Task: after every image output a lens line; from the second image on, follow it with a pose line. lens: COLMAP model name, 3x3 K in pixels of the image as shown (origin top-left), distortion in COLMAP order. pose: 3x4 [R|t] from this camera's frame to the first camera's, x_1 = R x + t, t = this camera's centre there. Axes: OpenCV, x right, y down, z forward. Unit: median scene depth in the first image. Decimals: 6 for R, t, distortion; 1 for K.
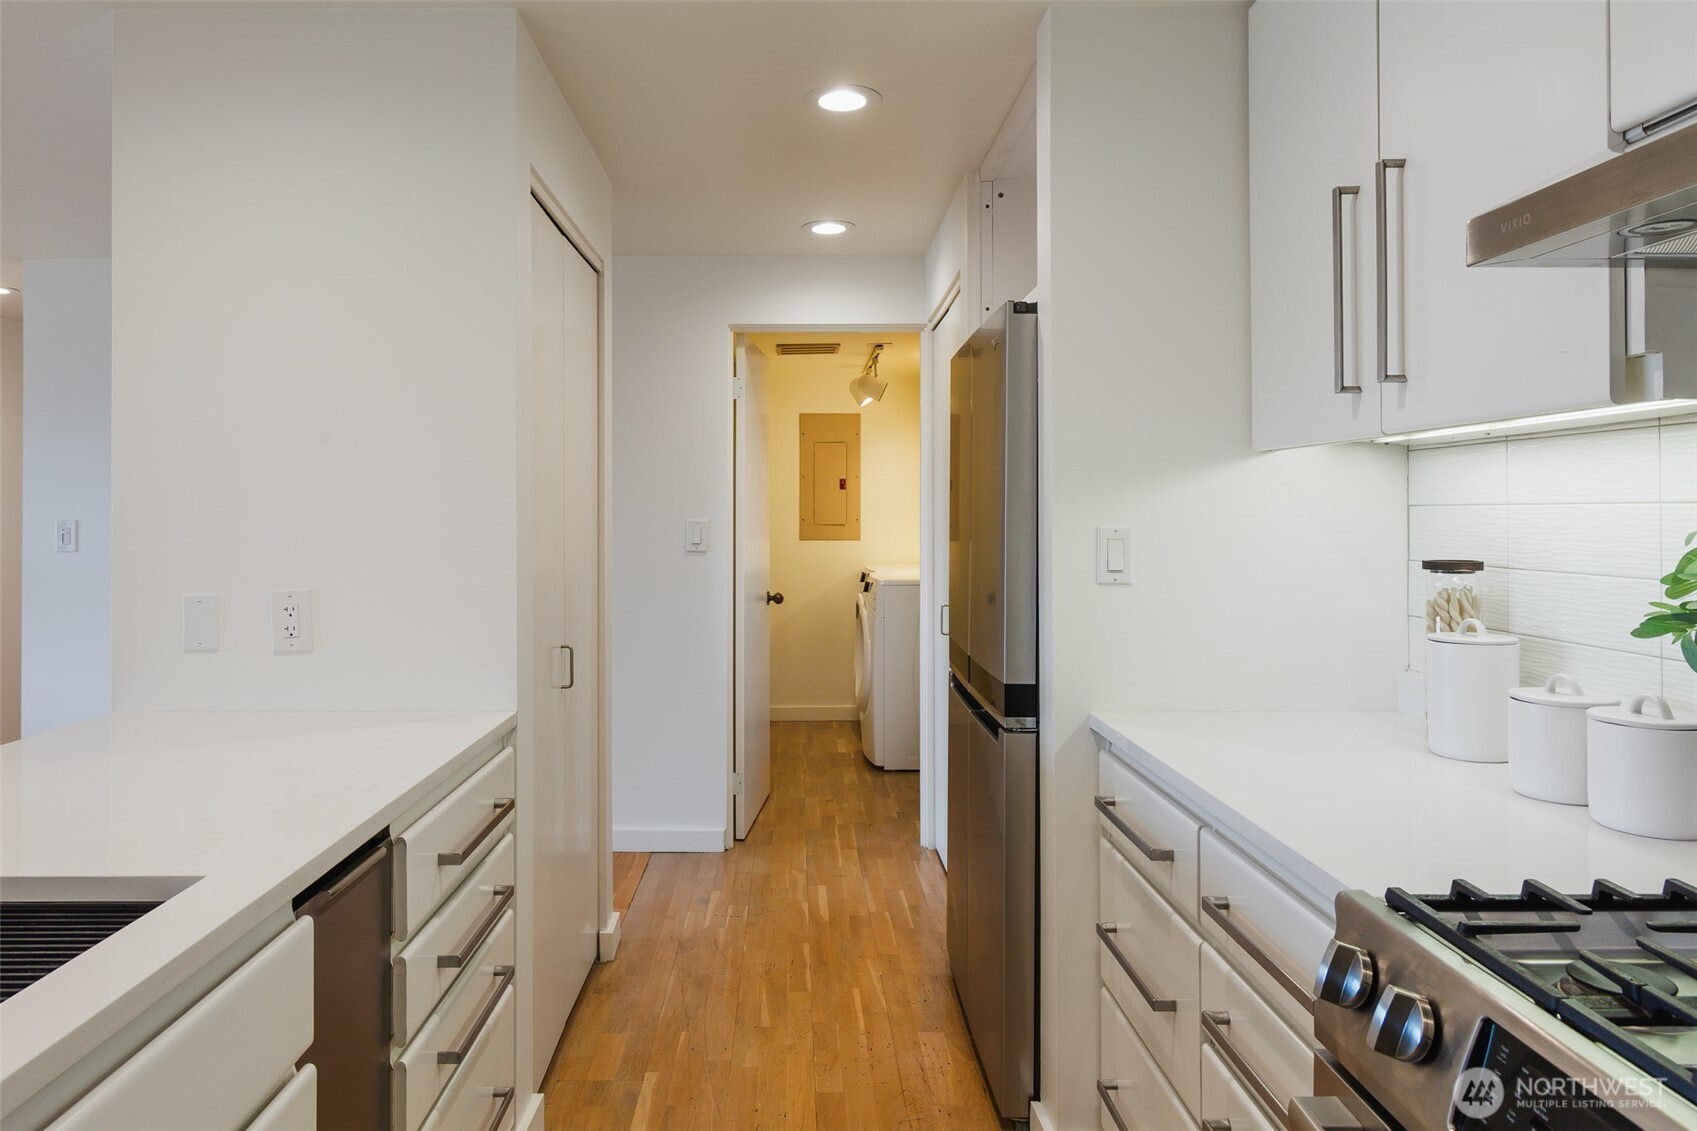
lens RADIAL K [[1080.5, 0, 848.5], [0, 1080.5, 565.5], [0, 0, 1]] dist [-0.006230, -0.001828]
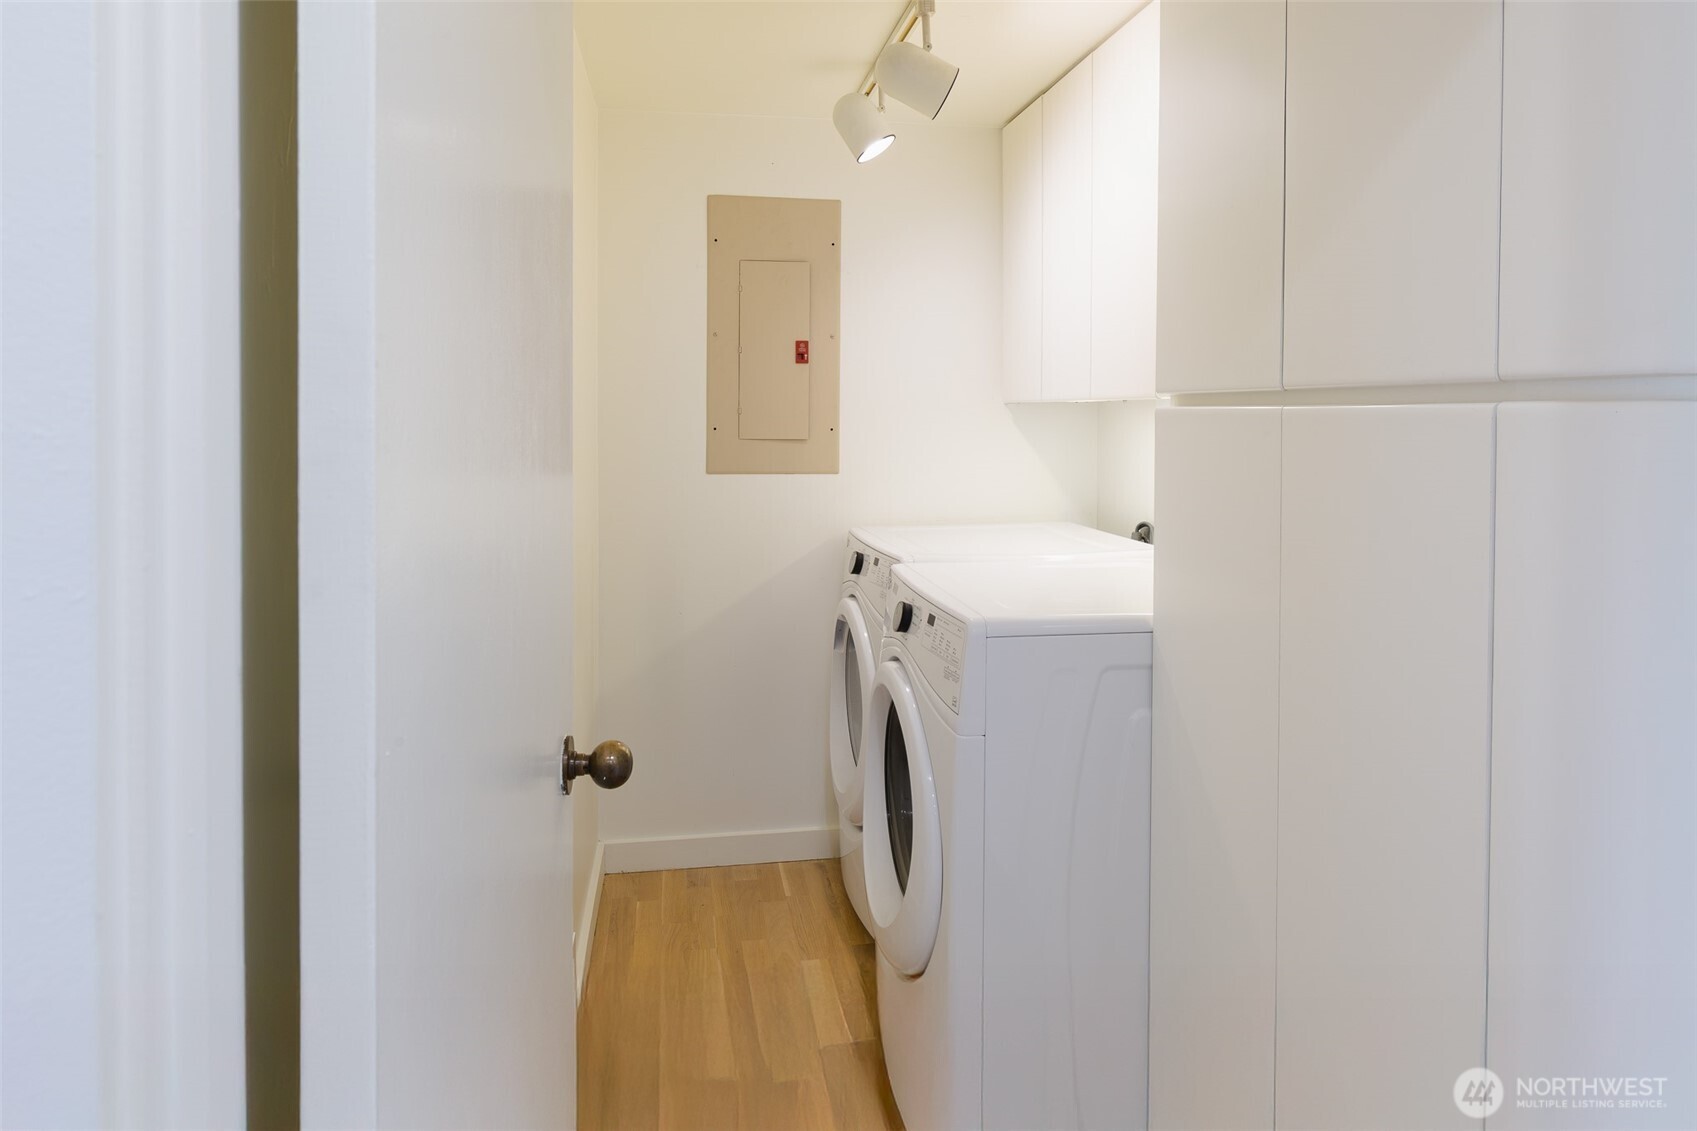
lens RADIAL K [[1080.5, 0, 848.5], [0, 1080.5, 565.5], [0, 0, 1]] dist [-0.006230, -0.001828]
pose [[0.996972, 0.004202, 0.077653, -0.020945], [-0.011445, 0.995594, 0.093064, -0.027564], [-0.076920, -0.093671, 0.992627, 0.532764]]
